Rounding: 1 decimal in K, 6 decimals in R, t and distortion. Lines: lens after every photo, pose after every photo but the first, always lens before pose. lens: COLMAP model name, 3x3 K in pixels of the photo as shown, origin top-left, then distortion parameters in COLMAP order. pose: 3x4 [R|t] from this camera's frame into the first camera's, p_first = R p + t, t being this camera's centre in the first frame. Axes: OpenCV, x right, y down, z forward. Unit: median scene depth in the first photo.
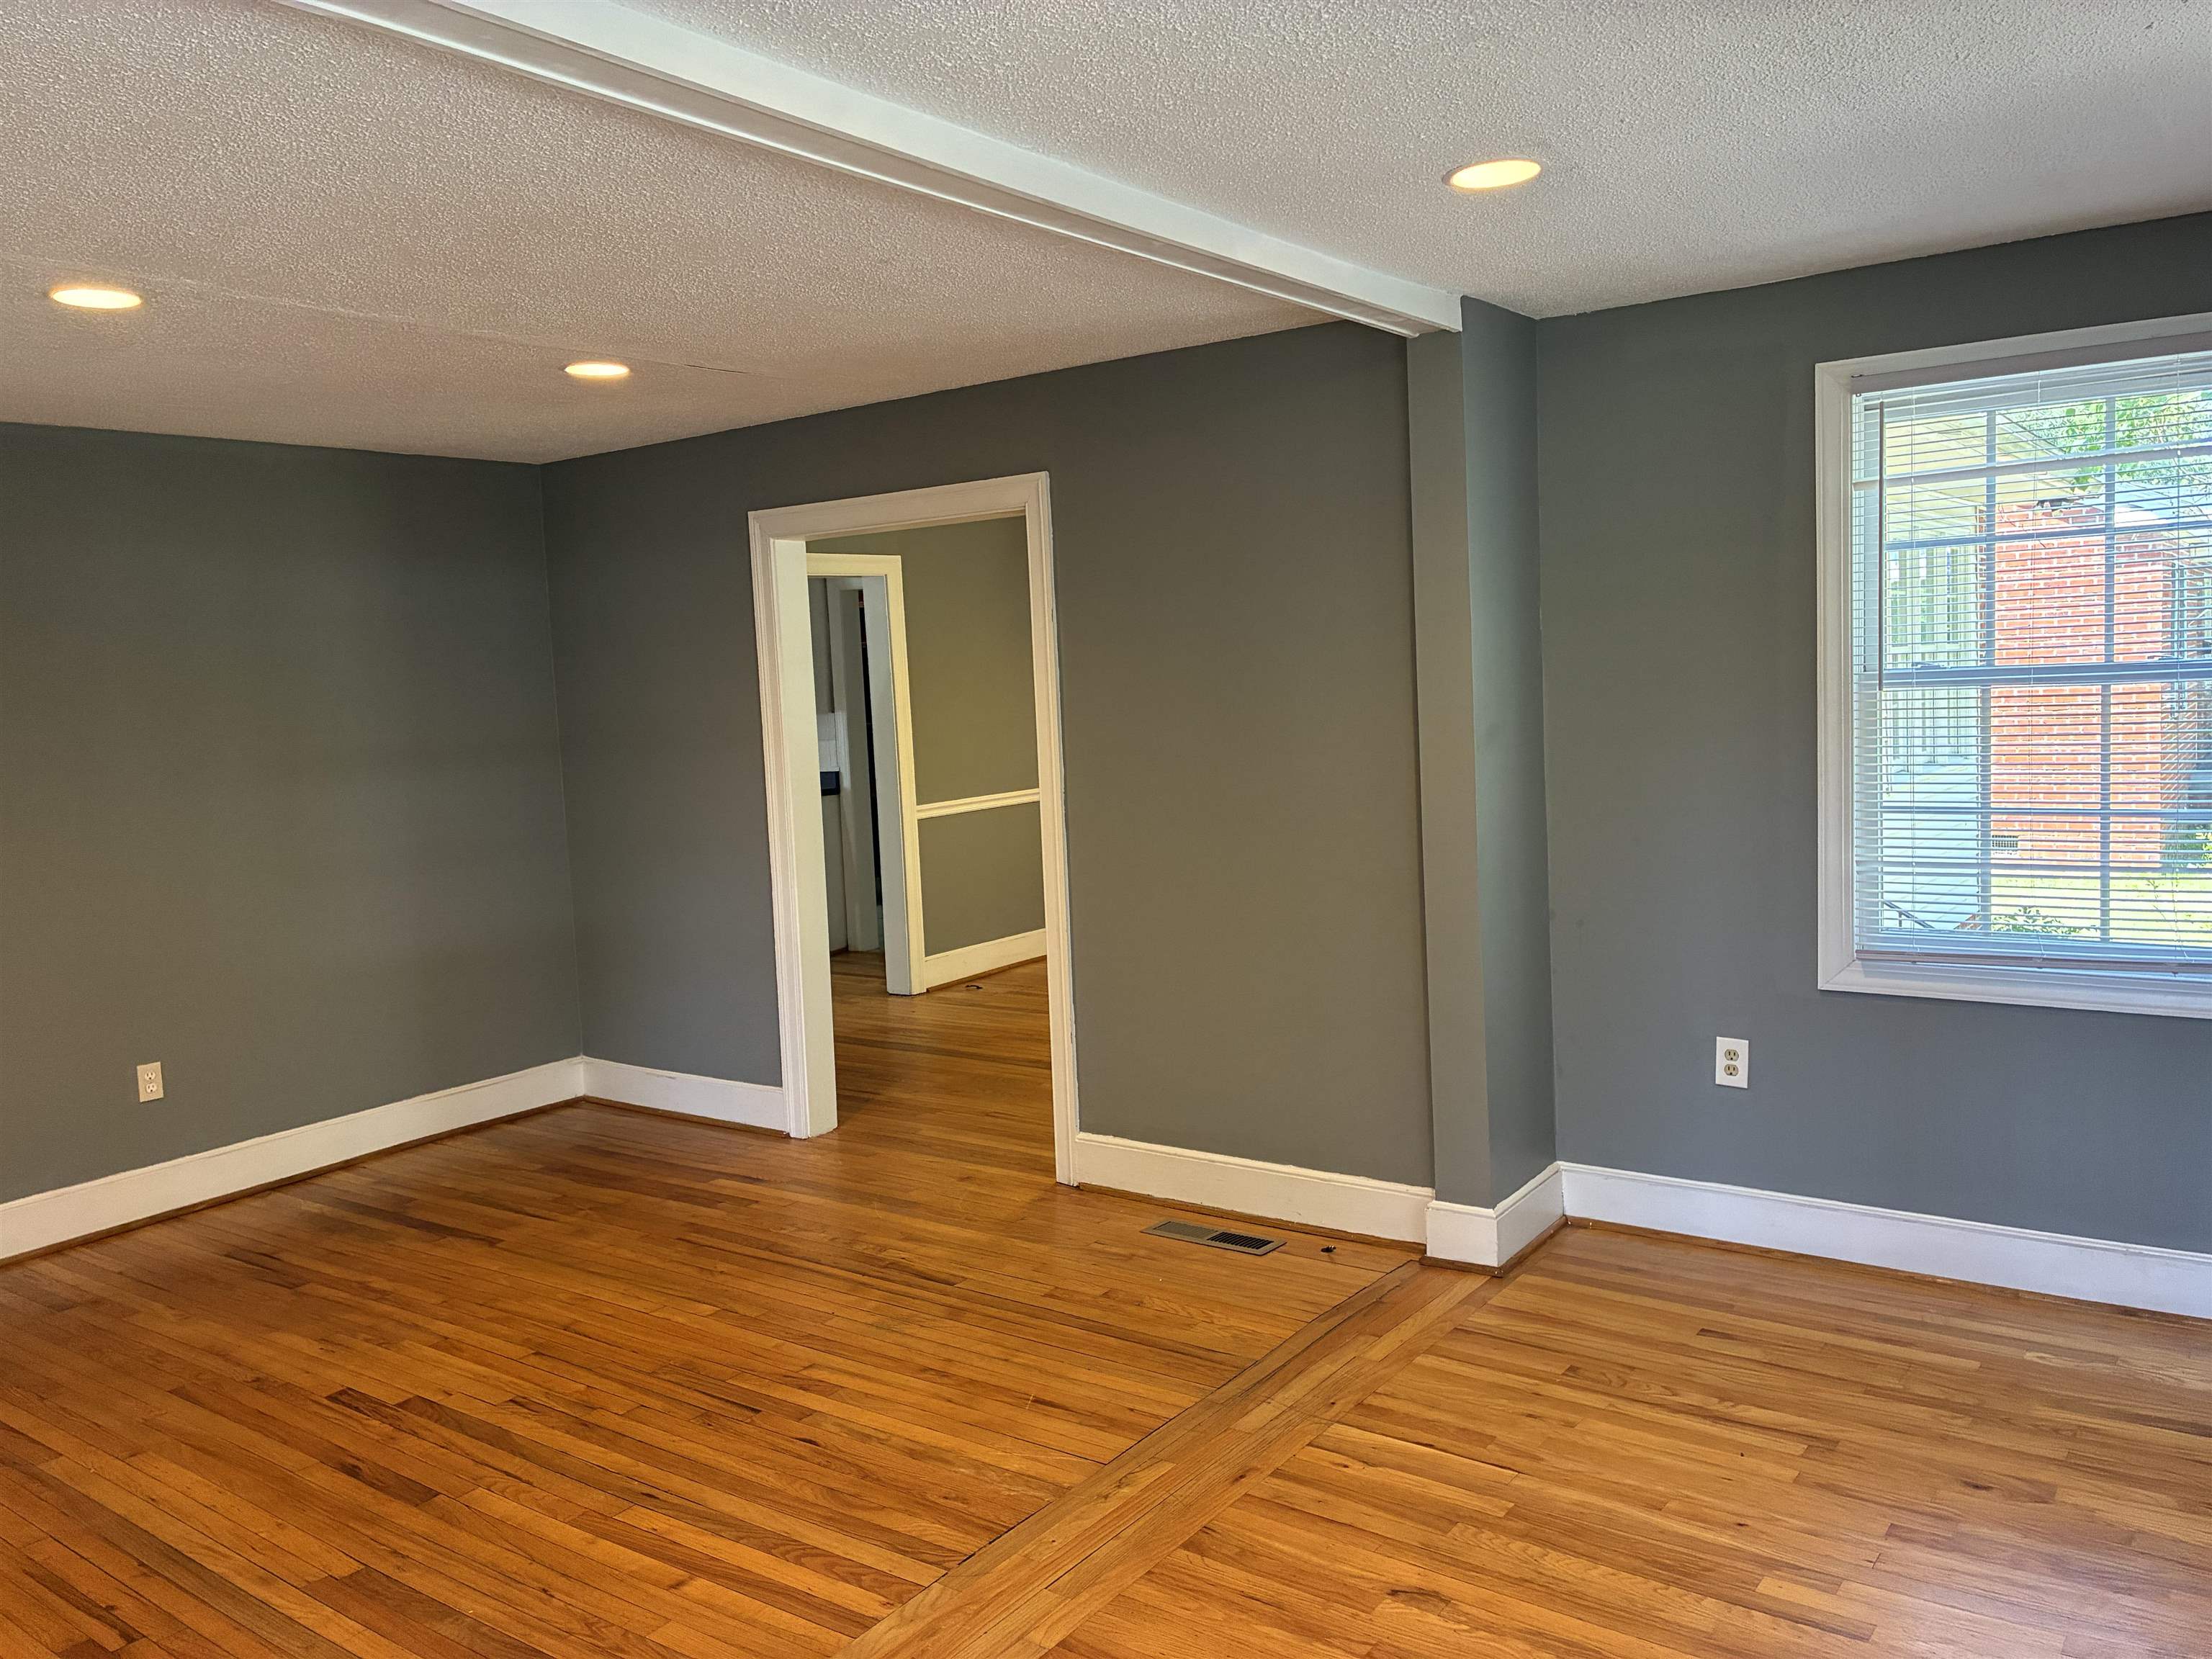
lens RADIAL K [[1680.4, 0, 1106.5], [0, 1680.4, 809.4], [0, 0, 1]] dist [0.037275, -0.049878]
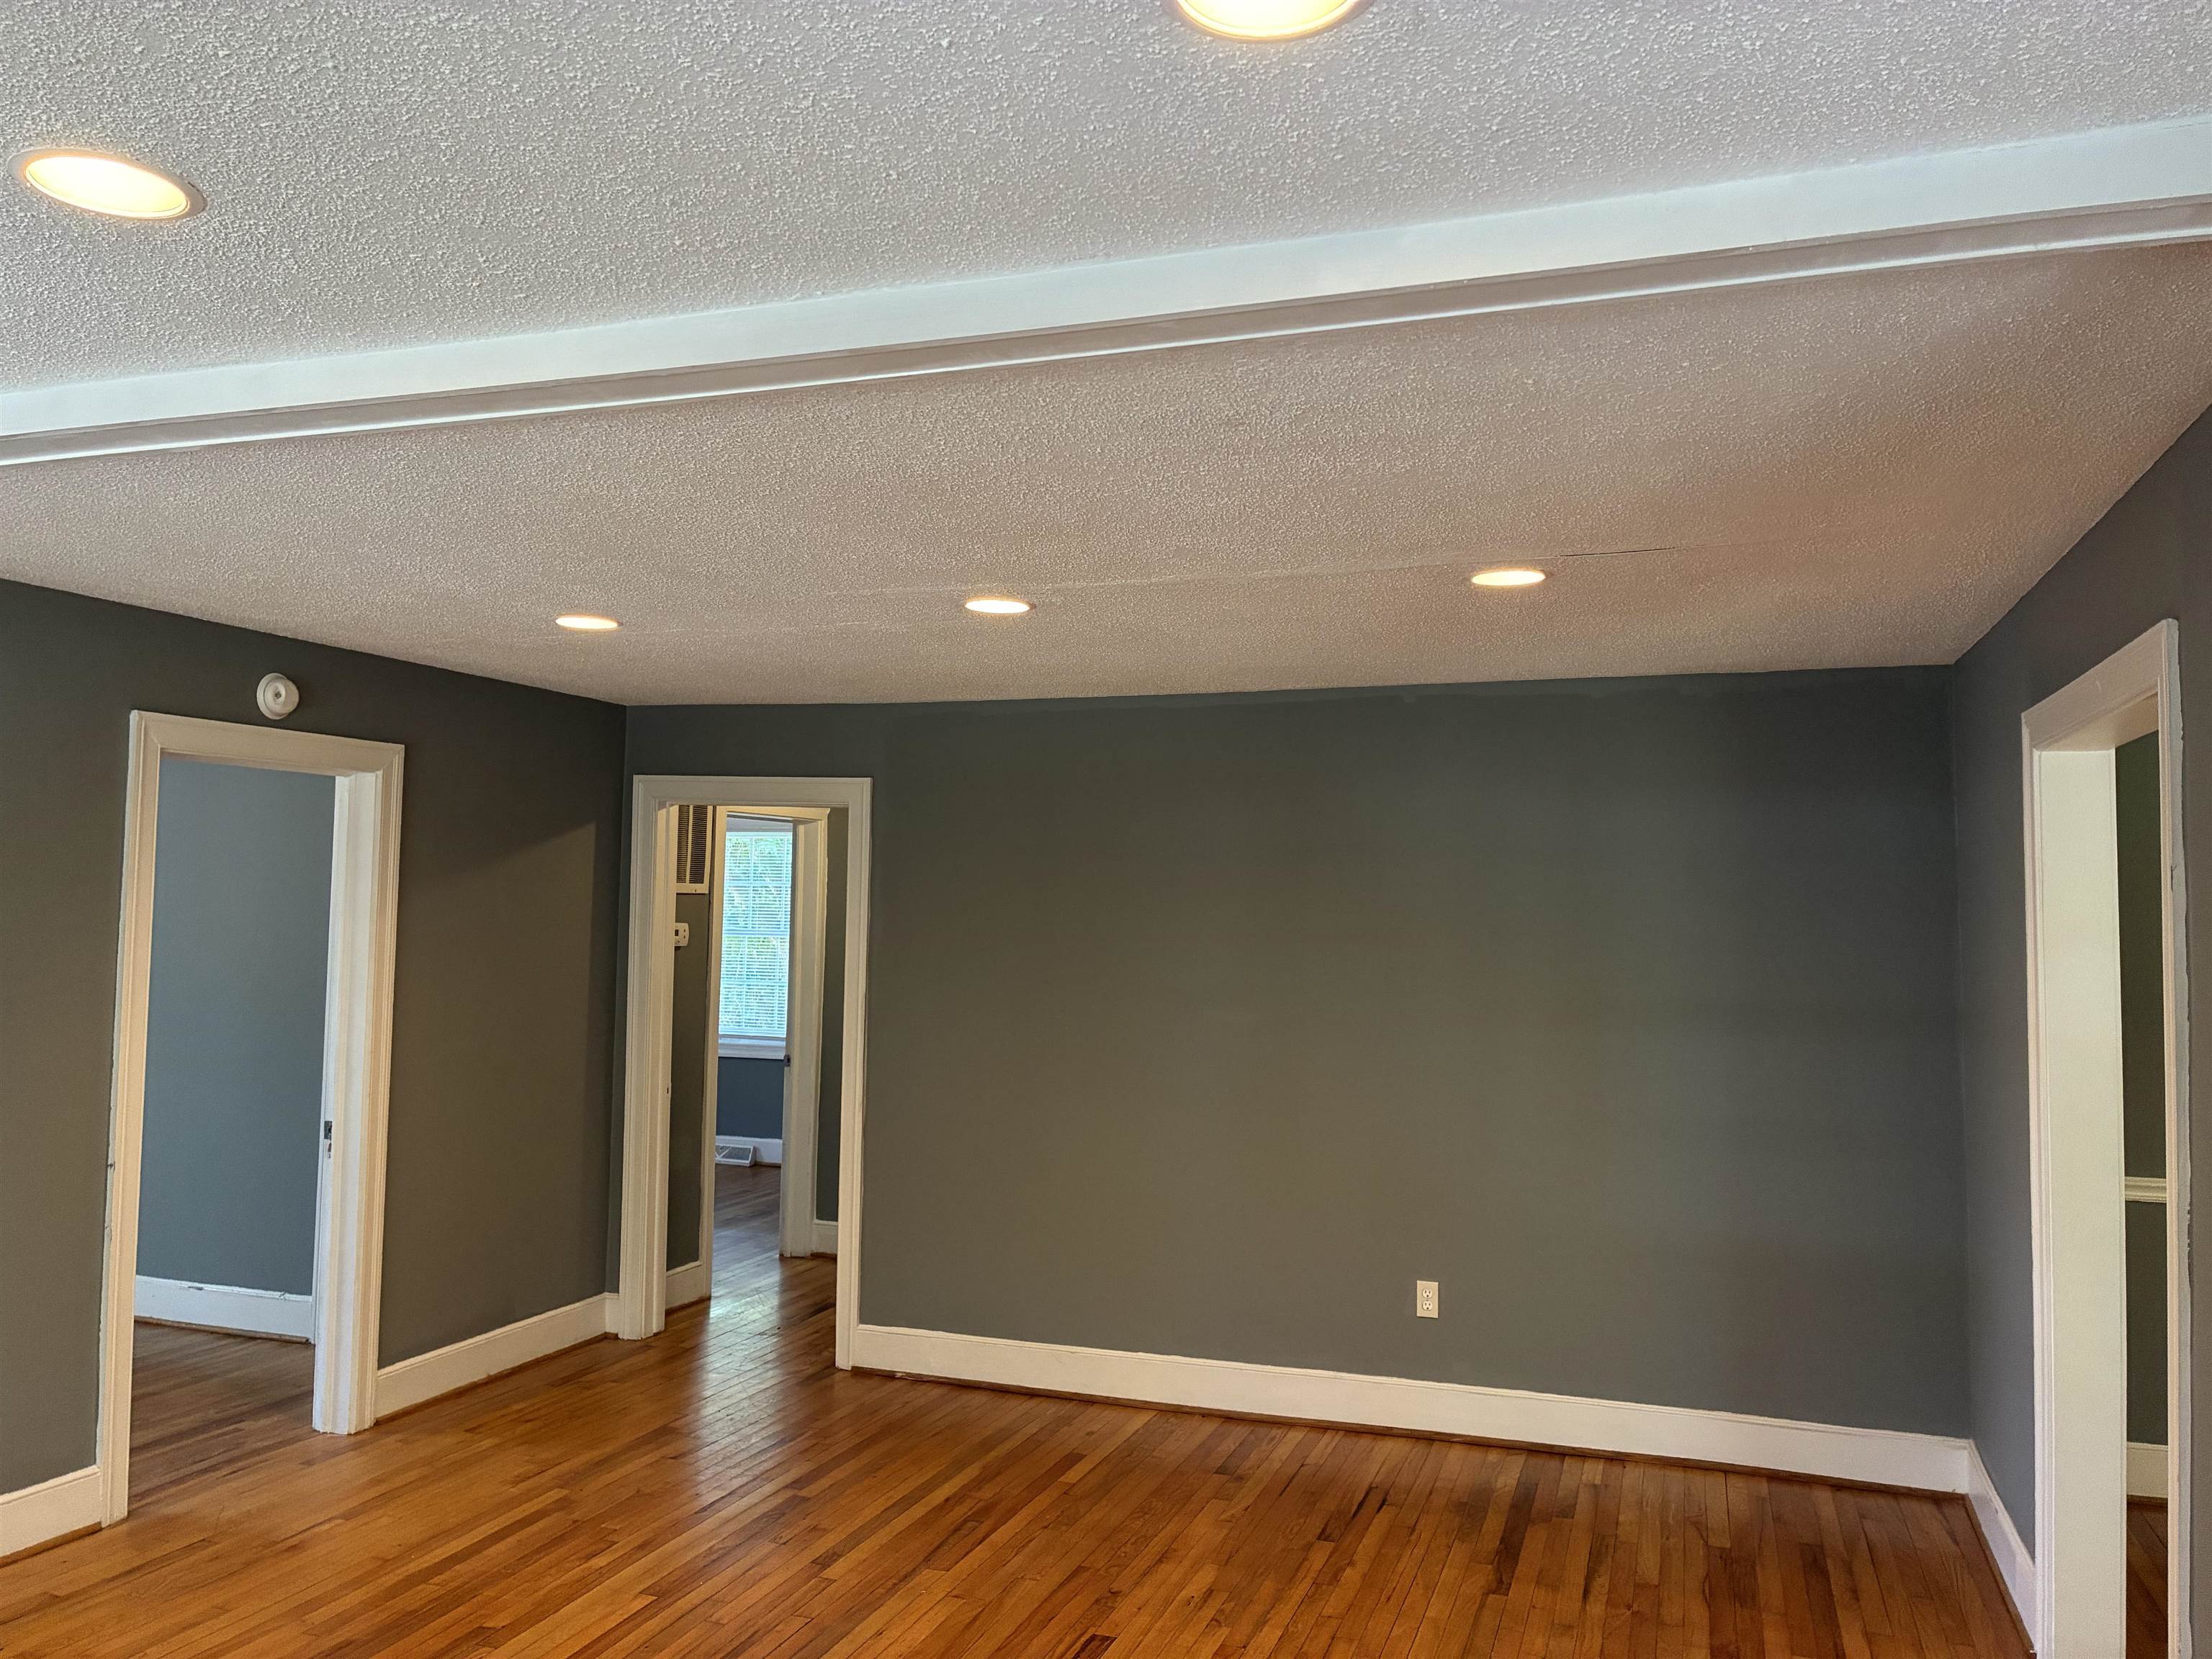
lens RADIAL K [[1685.6, 0, 1113.4], [0, 1685.6, 813.0], [0, 0, 1]] dist [0.023648, -0.002815]
pose [[0.281283, -0.006383, -0.959604, 0.438977], [-0.106279, 0.993619, -0.037762, -0.088001], [0.953721, 0.112607, 0.278810, 0.572593]]
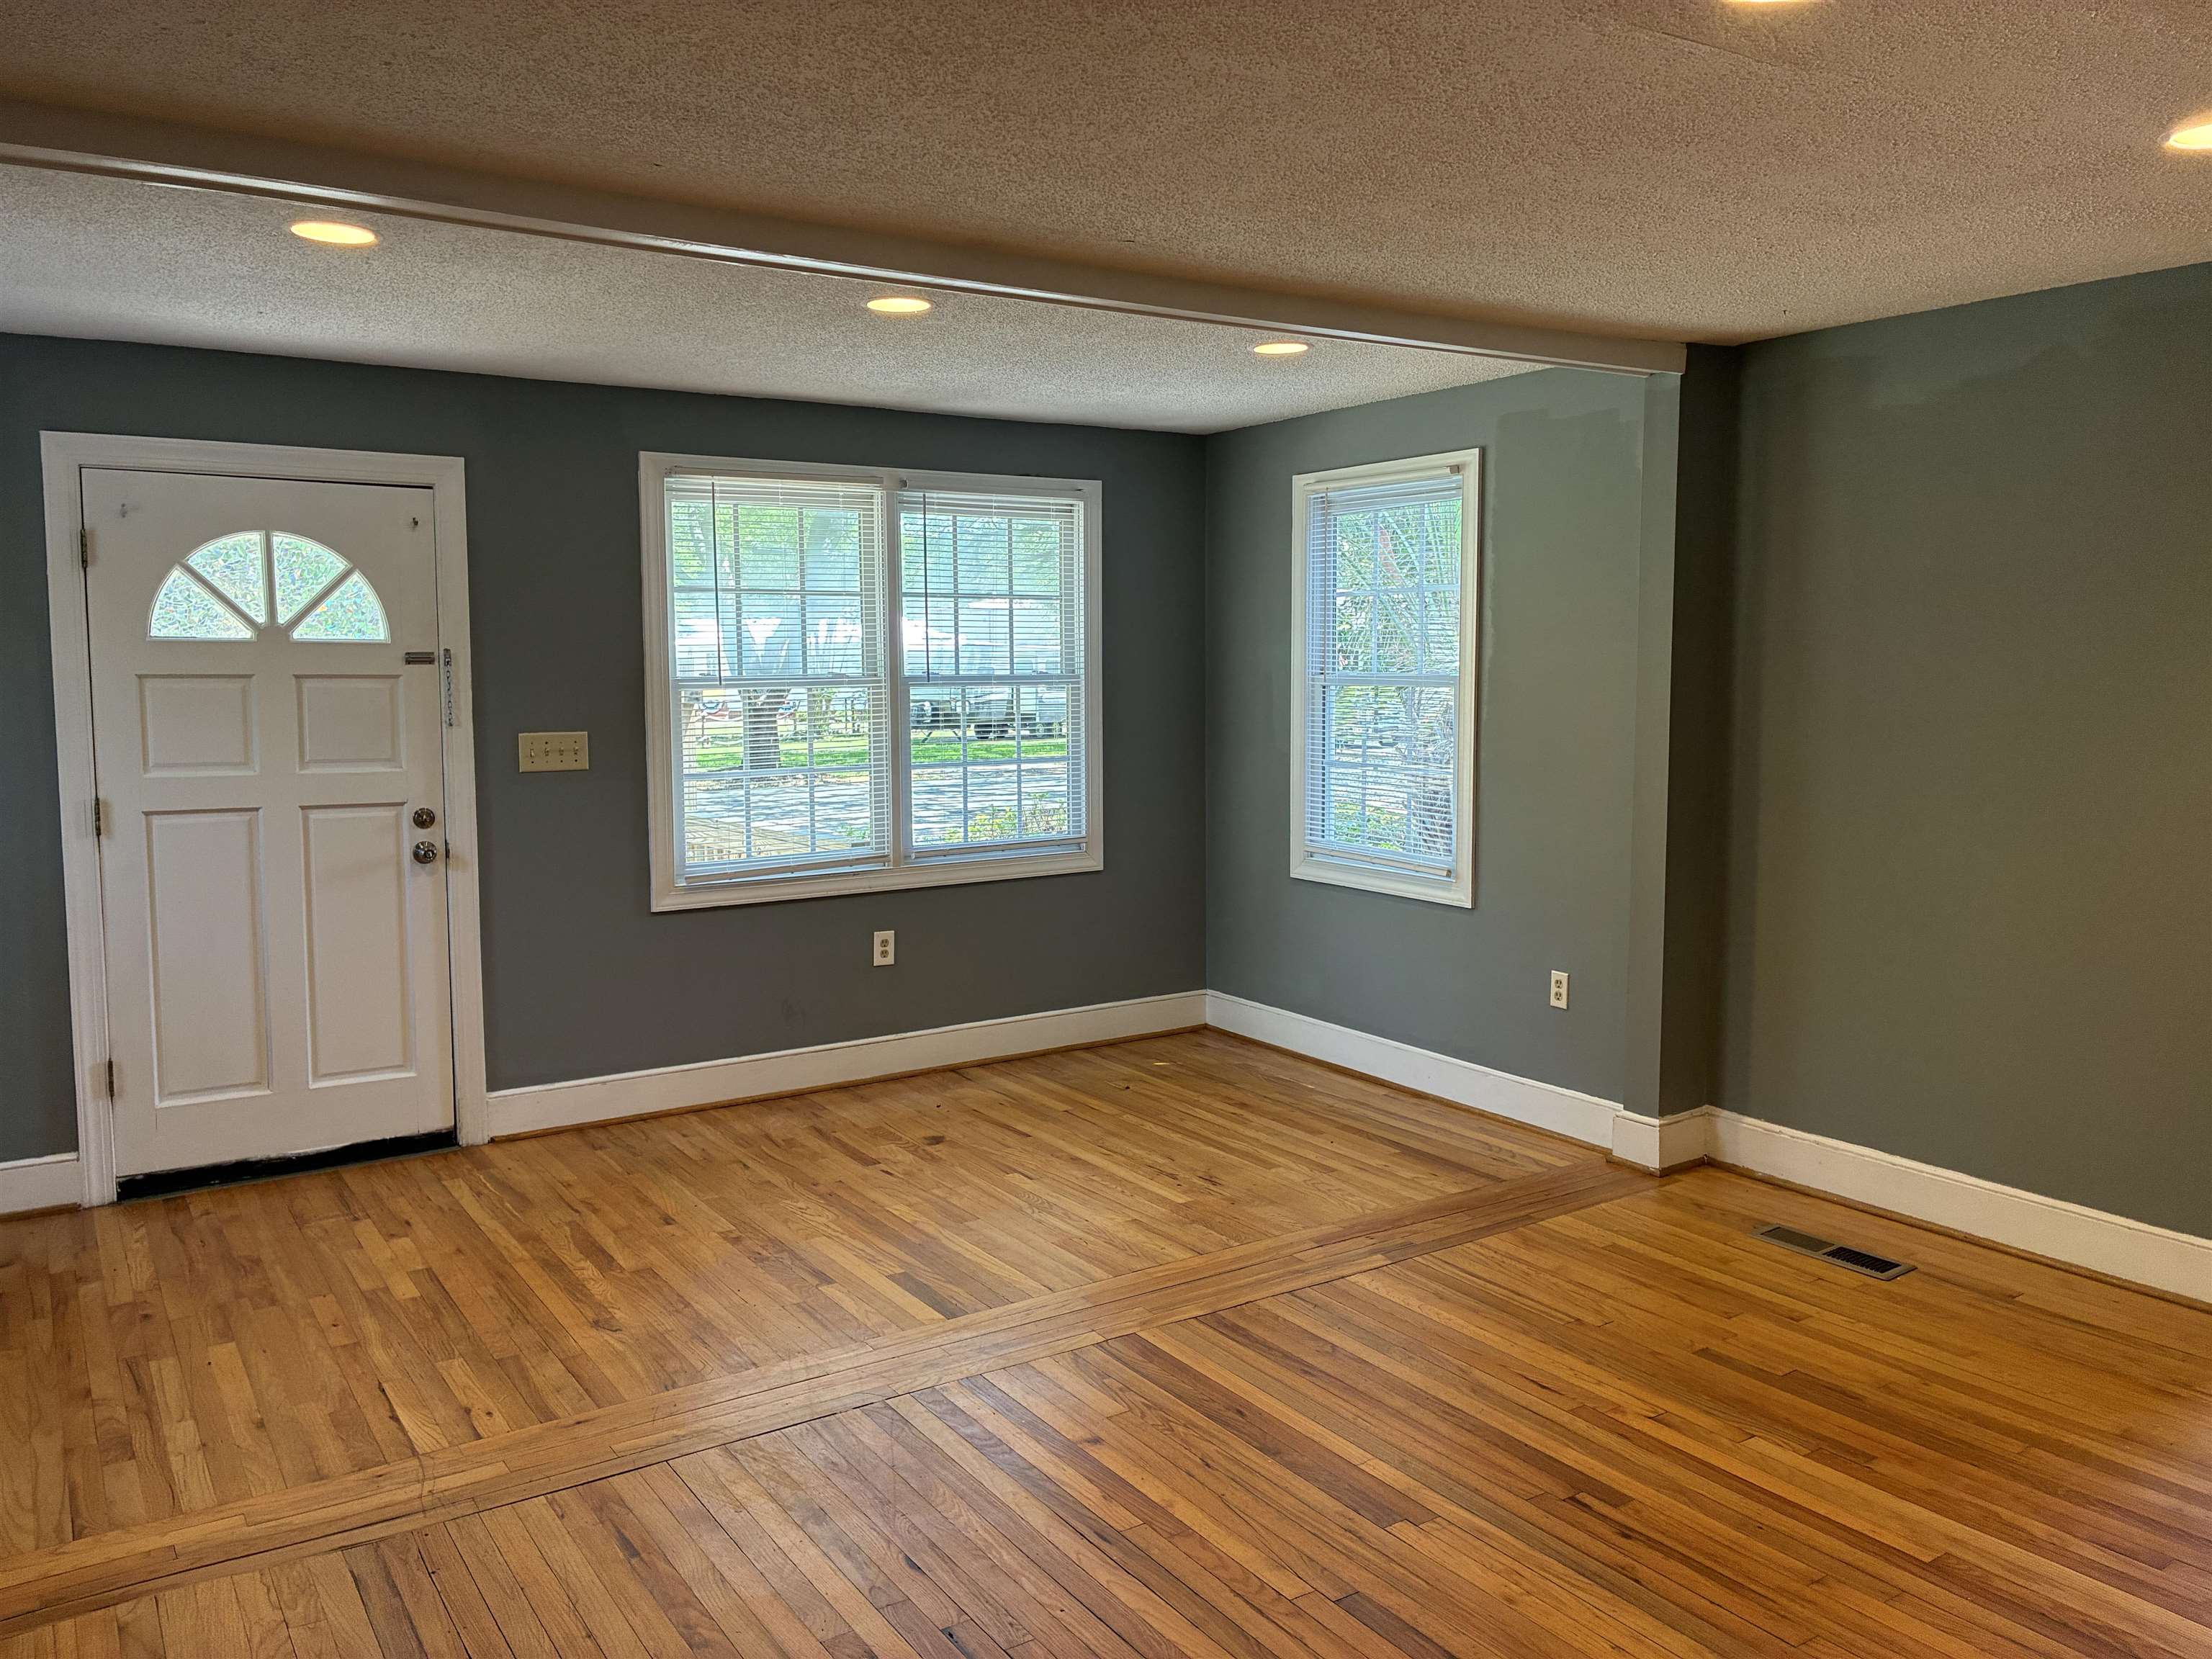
lens RADIAL K [[1680.4, 0, 1106.5], [0, 1680.4, 809.4], [0, 0, 1]] dist [0.037275, -0.049878]
pose [[-0.939548, 0.018126, 0.341938, -0.428672], [0.075392, 0.985044, 0.154936, -0.087067], [-0.334015, 0.171349, -0.926862, 1.289943]]
